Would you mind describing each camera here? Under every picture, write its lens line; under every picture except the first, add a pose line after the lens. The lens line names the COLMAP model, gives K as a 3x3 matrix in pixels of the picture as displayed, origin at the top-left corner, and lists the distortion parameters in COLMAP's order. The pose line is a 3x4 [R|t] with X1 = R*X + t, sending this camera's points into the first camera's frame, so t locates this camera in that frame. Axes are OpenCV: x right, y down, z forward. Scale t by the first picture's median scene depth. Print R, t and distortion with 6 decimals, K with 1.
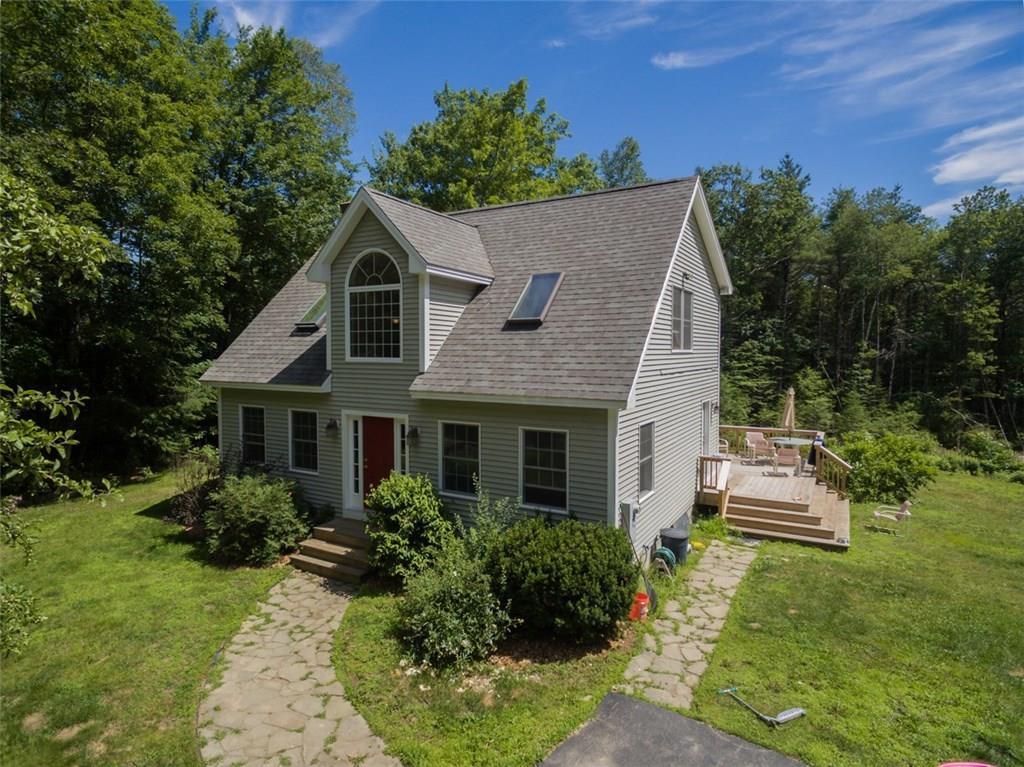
lens RADIAL K [[586.1, 0, 509.6], [0, 586.1, 368.6], [0, 0, 1]] dist [0.016114, -0.001784]
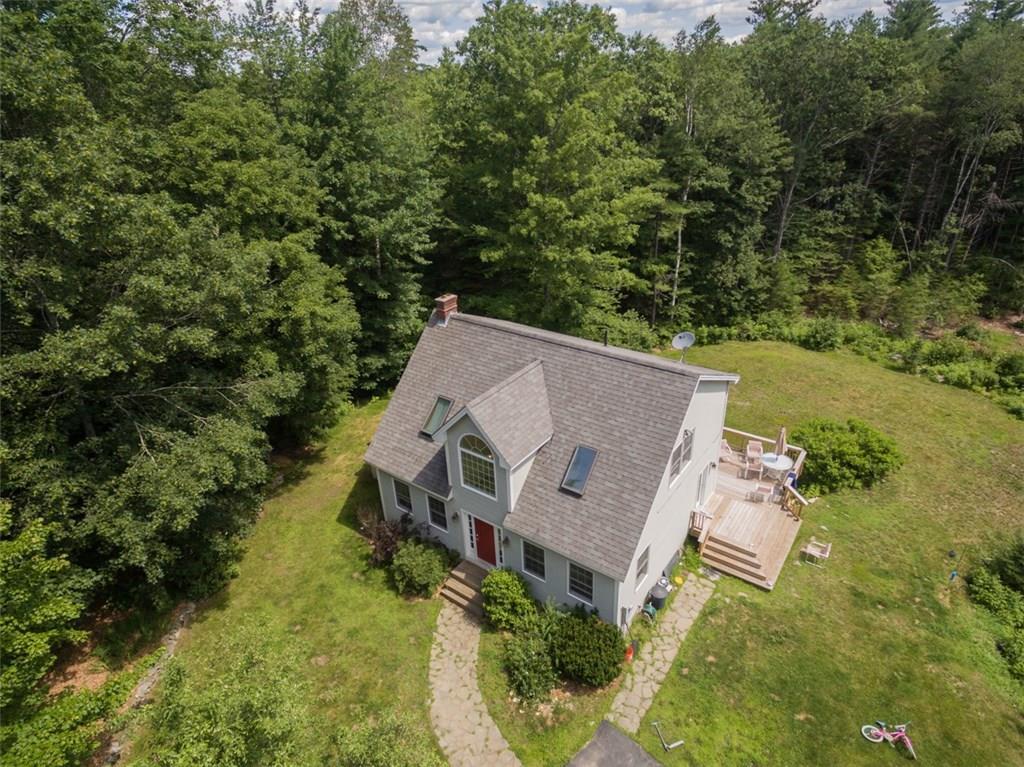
lens RADIAL K [[603.1, 0, 512.0], [0, 603.1, 383.5], [0, 0, 1]] dist [0.016654, -0.000534]
pose [[0.993723, 0.010907, -0.111332, 0.042297], [0.037136, 0.906630, 0.420290, -1.017789], [0.105521, -0.421786, 0.900534, -0.376420]]
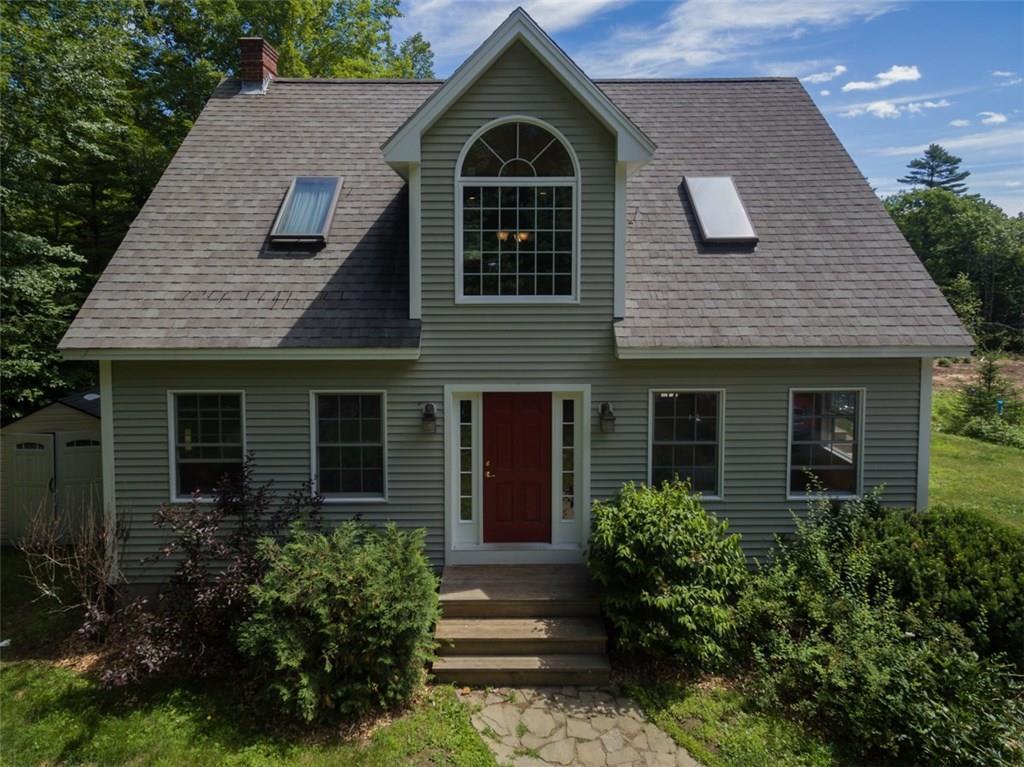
lens RADIAL K [[605.9, 0, 506.8], [0, 605.9, 296.6], [0, 0, 1]] dist [0.000331, 0.000679]
pose [[0.859046, -0.029105, 0.511071, -0.581961], [0.020897, 0.999544, 0.021799, -0.032852], [-0.511472, -0.008047, 0.859262, 0.481207]]
